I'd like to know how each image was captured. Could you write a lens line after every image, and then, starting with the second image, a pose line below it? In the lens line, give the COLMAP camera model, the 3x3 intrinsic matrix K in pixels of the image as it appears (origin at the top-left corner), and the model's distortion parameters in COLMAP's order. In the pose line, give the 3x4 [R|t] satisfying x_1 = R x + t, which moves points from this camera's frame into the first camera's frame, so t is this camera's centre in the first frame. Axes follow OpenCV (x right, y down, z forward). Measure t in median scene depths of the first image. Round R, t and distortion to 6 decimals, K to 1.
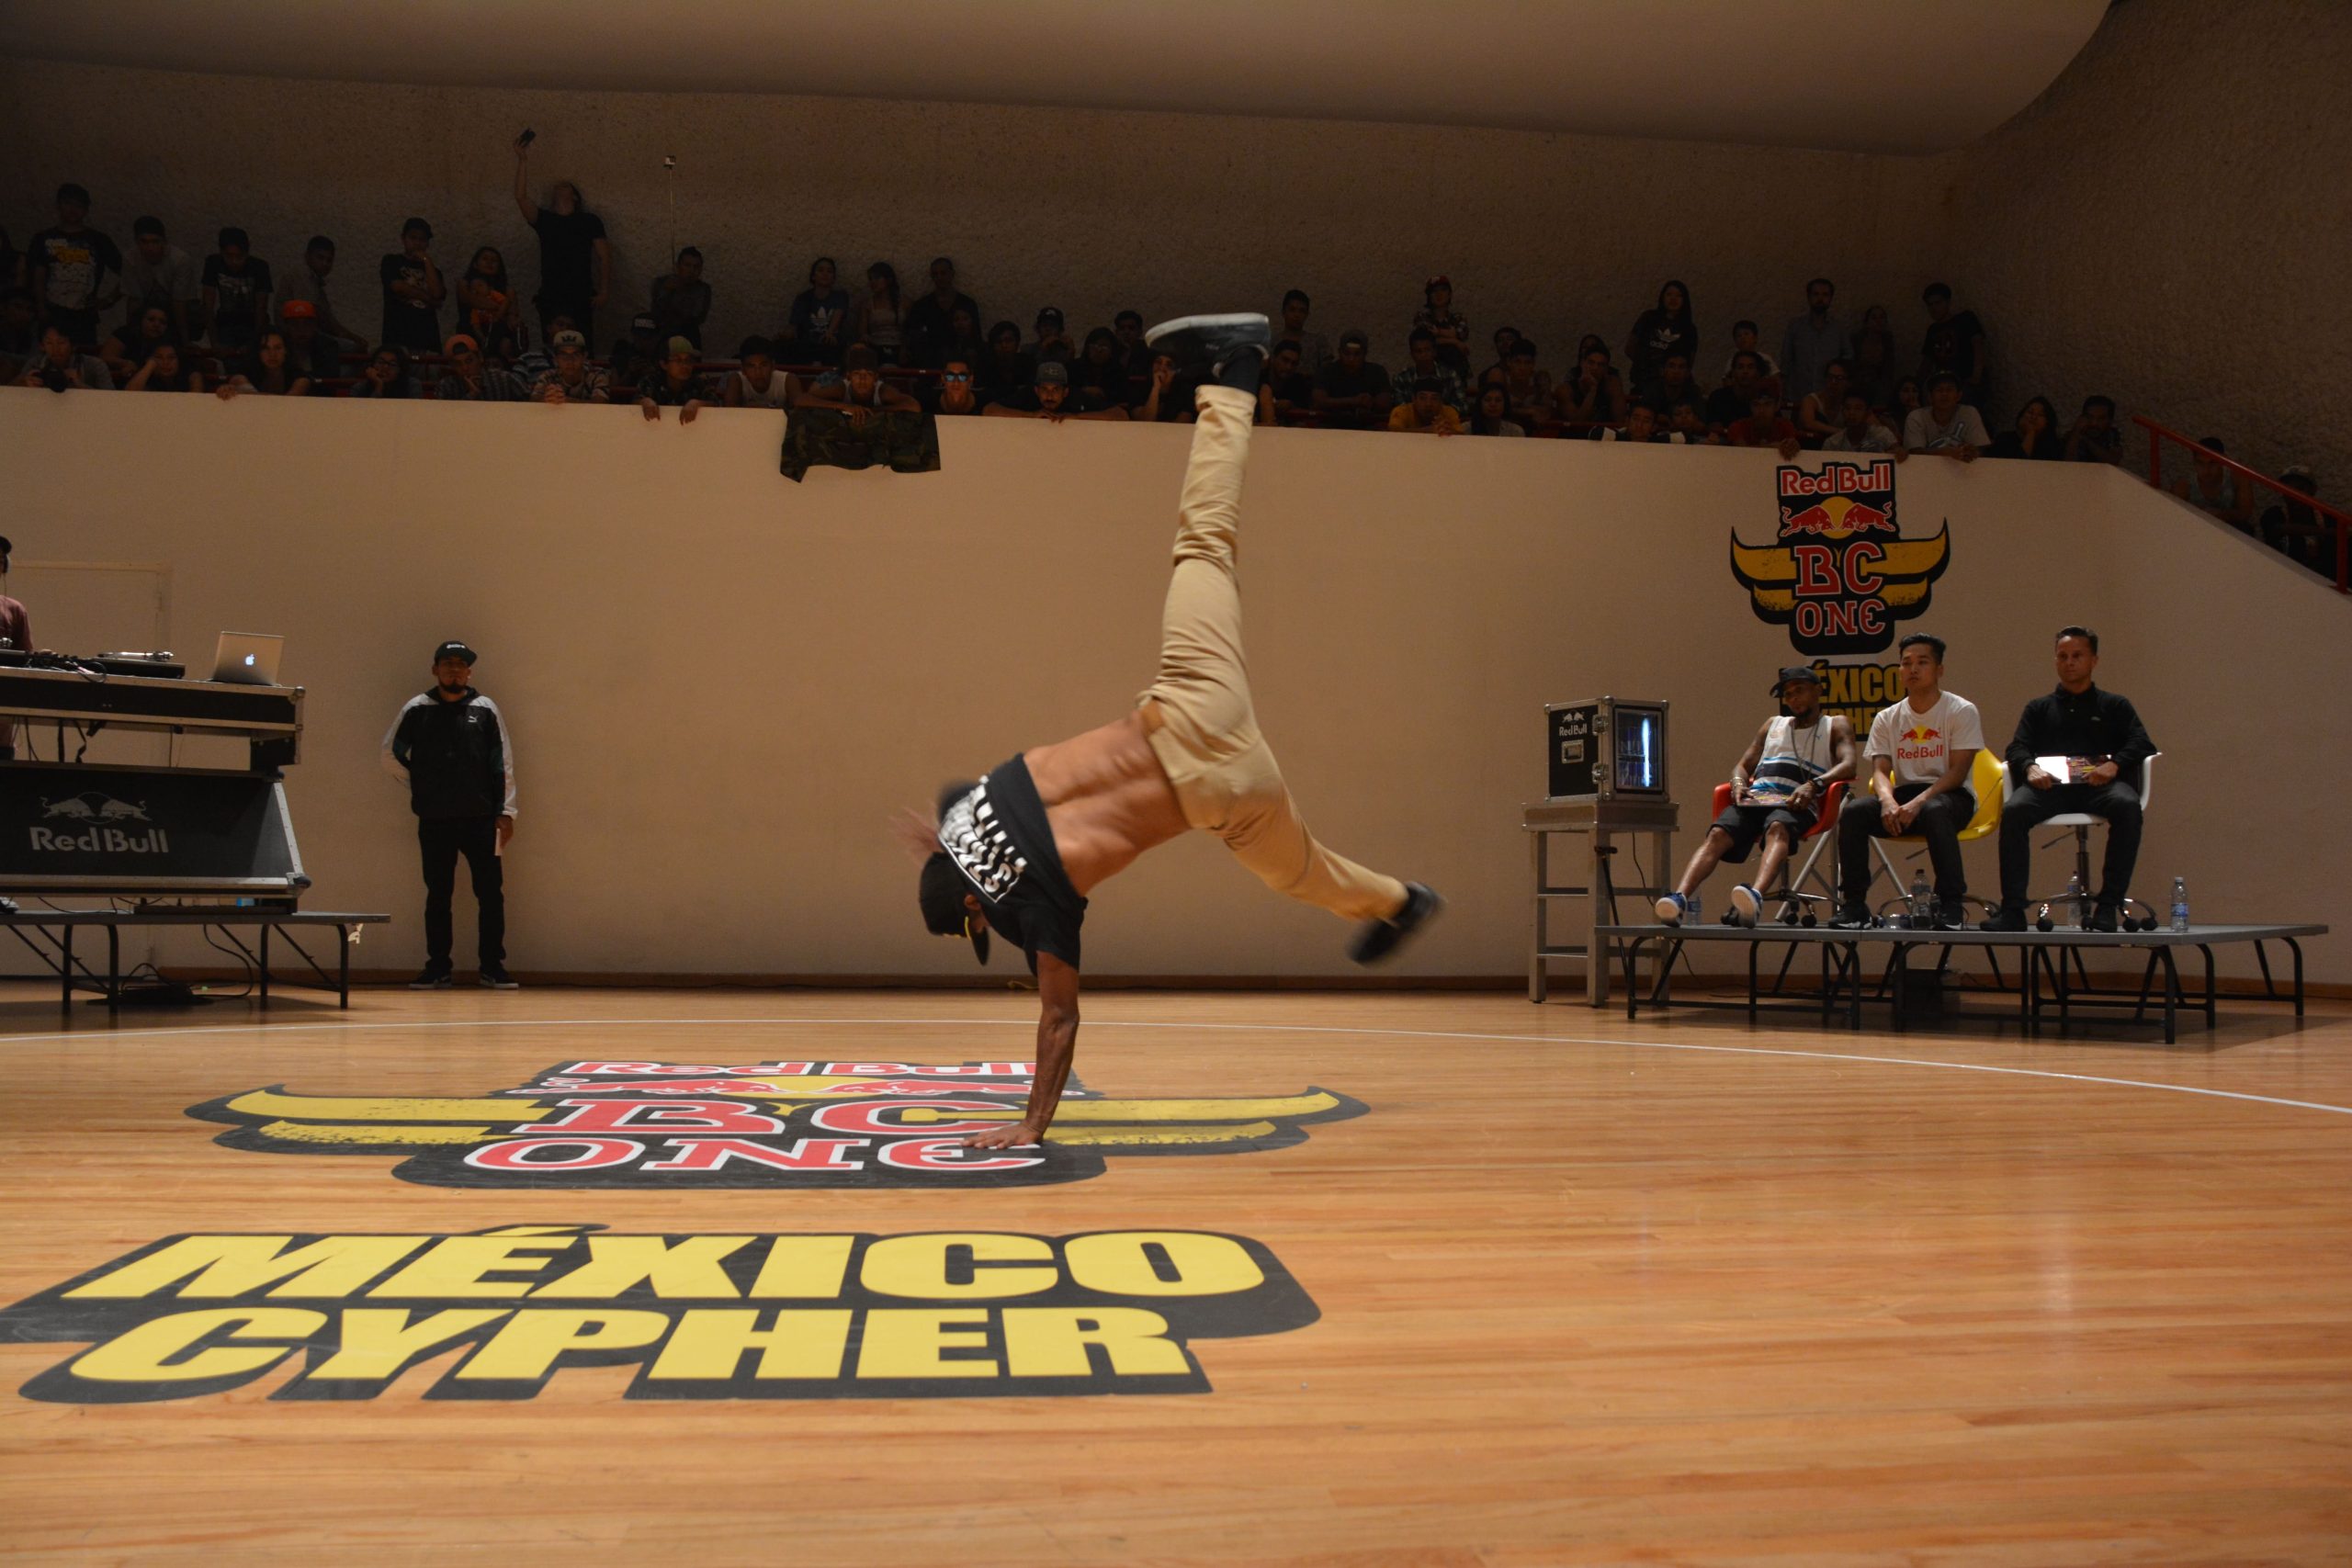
lens RADIAL K [[1970.9, 0, 1162.6], [0, 1970.9, 823.4], [0, 0, 1]] dist [-0.125107, 0.148506]
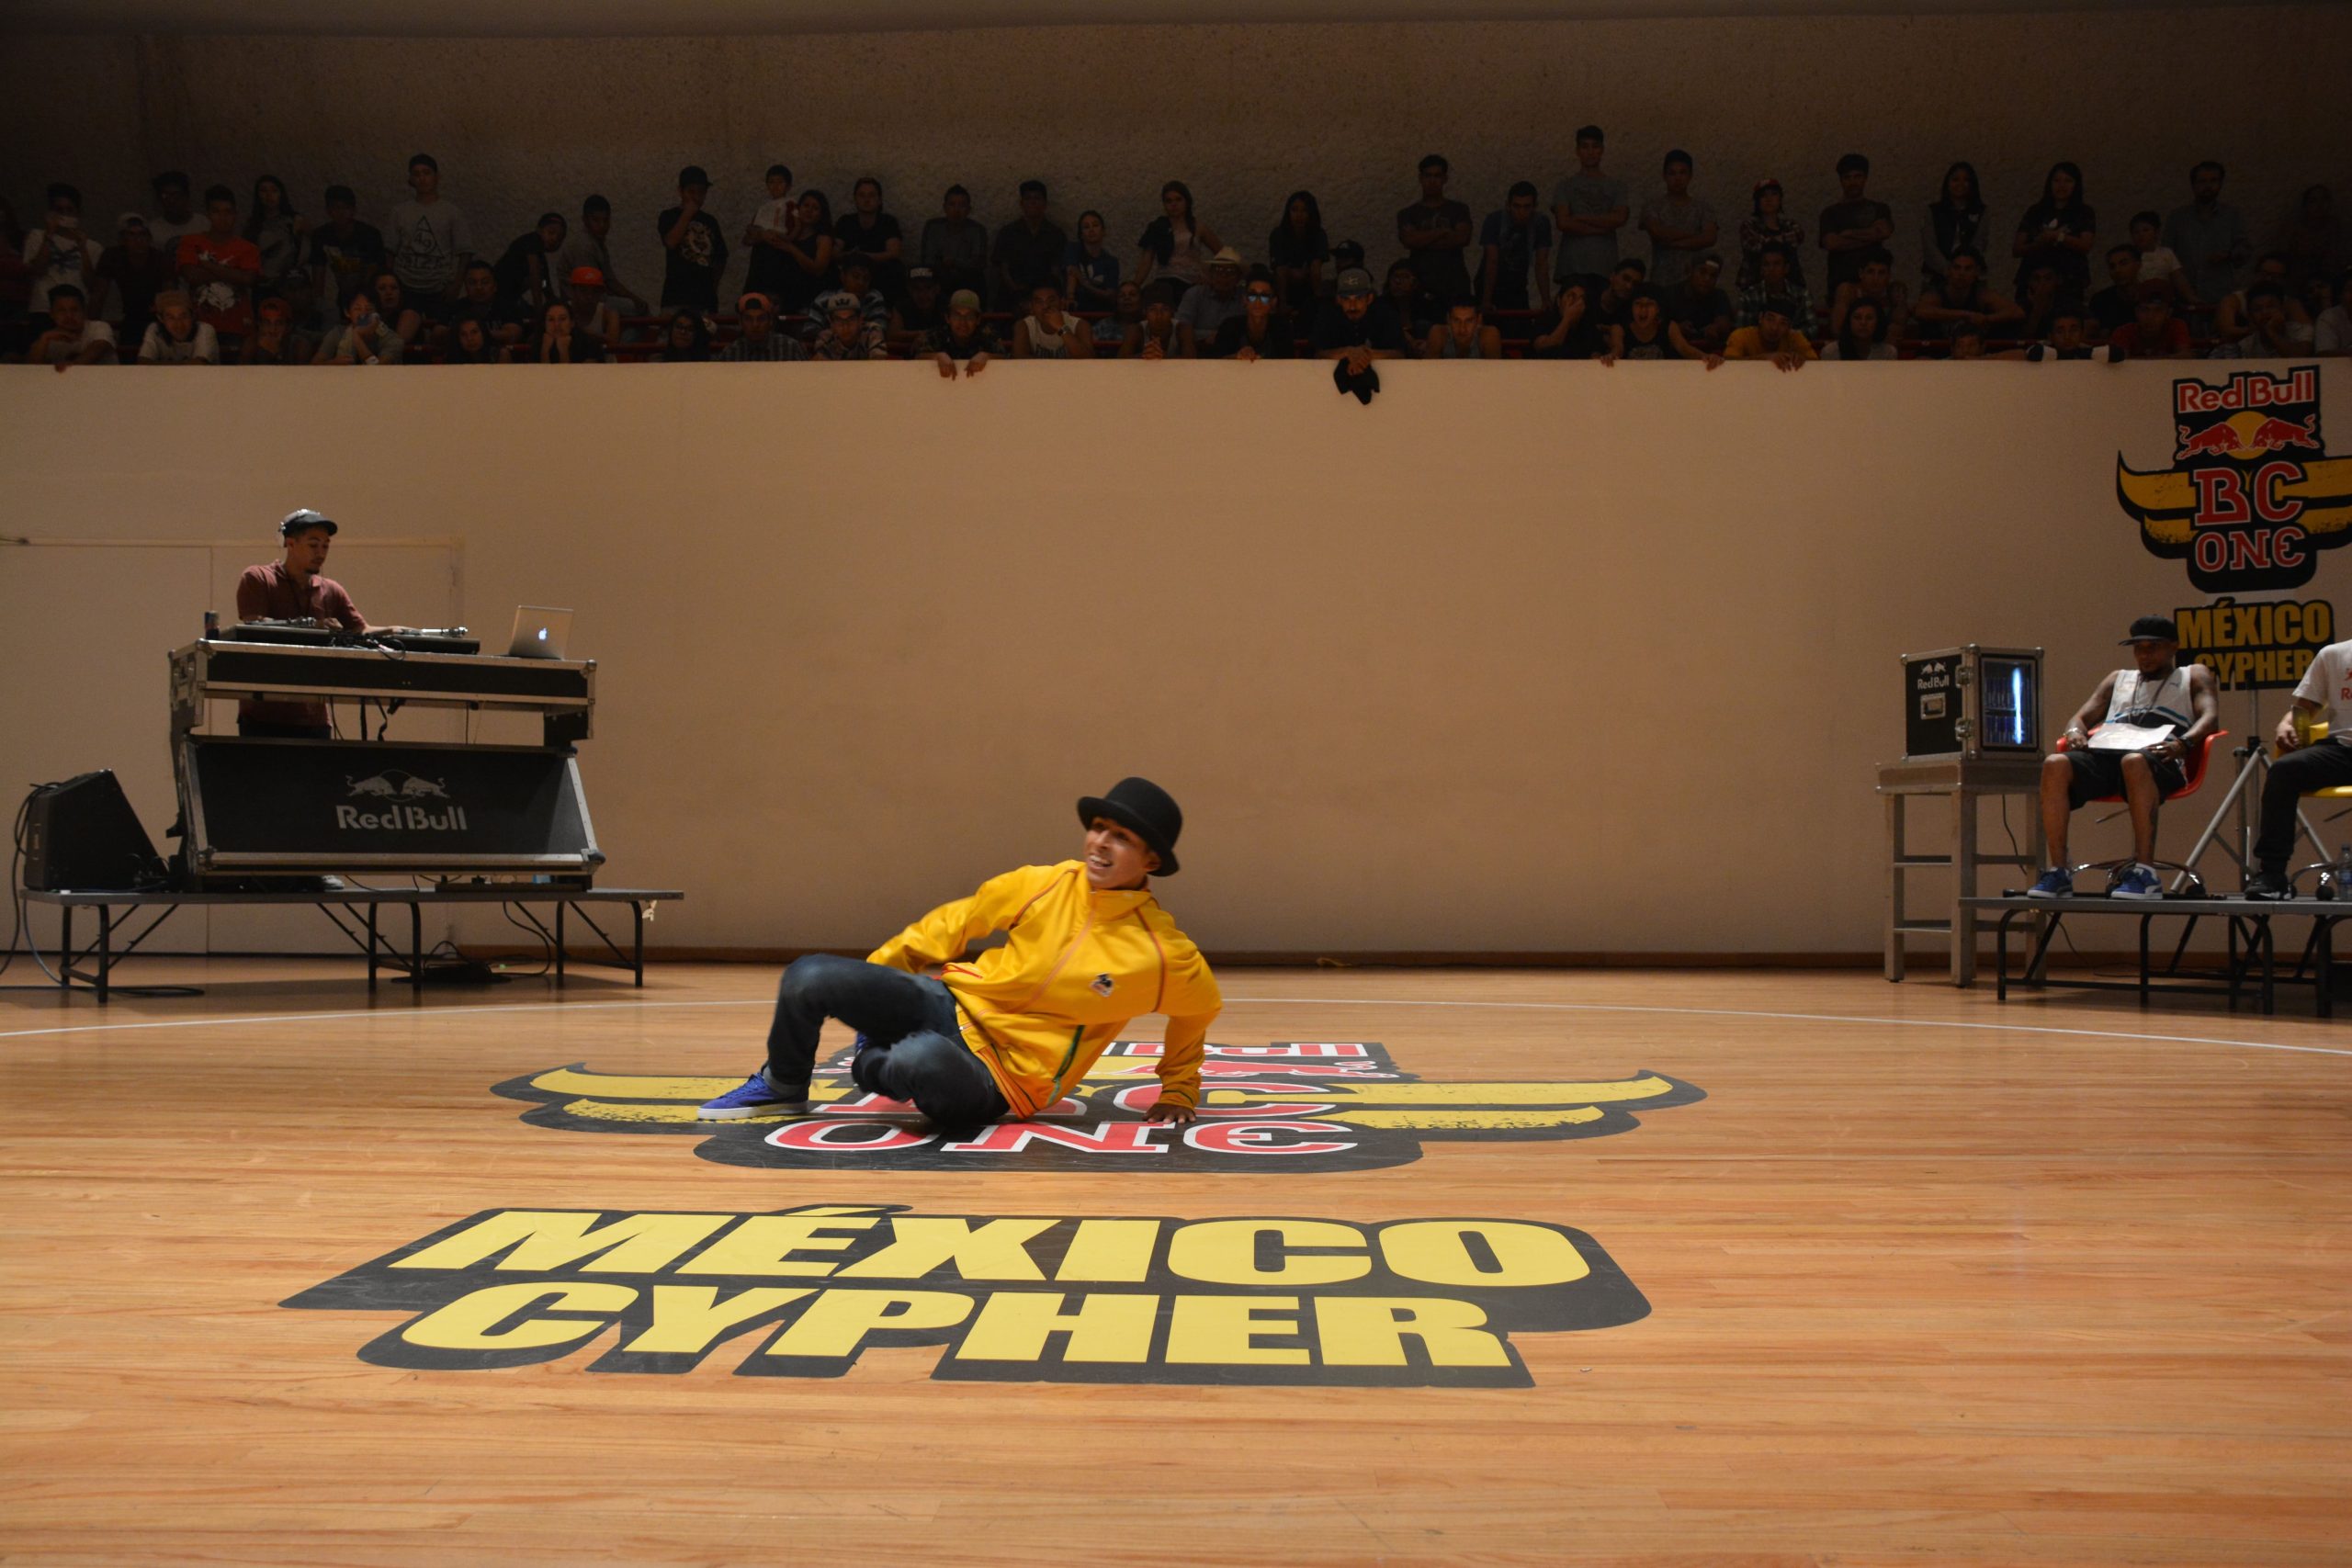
lens RADIAL K [[2101.1, 0, 1168.3], [0, 2101.1, 822.8], [0, 0, 1]] dist [-0.098088, 0.180841]
pose [[0.989006, -0.008238, -0.147646, 0.000740], [0.010510, 0.999838, 0.014616, -0.000792], [0.147501, -0.016007, 0.988932, -0.018895]]
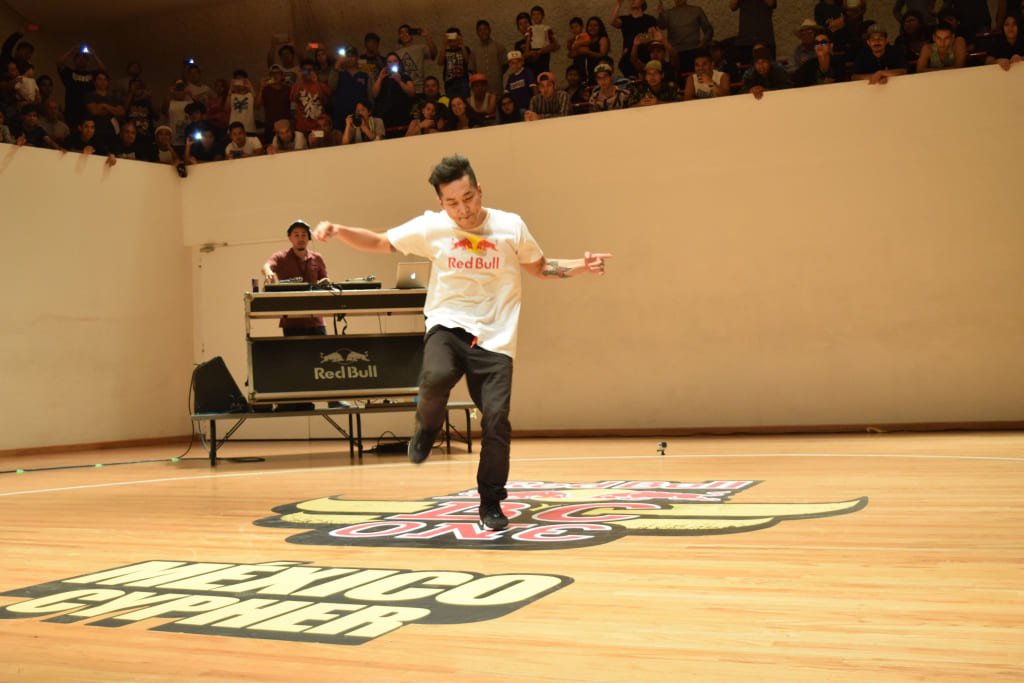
lens RADIAL K [[1203.5, 0, 510.1], [0, 1203.5, 341.7], [0, 0, 1]] dist [-0.035902, -0.017163]
pose [[0.861193, -0.057437, -0.505022, 0.479229], [0.063253, 0.997982, -0.005640, -0.011140], [0.504326, -0.027087, 0.863088, -0.013284]]
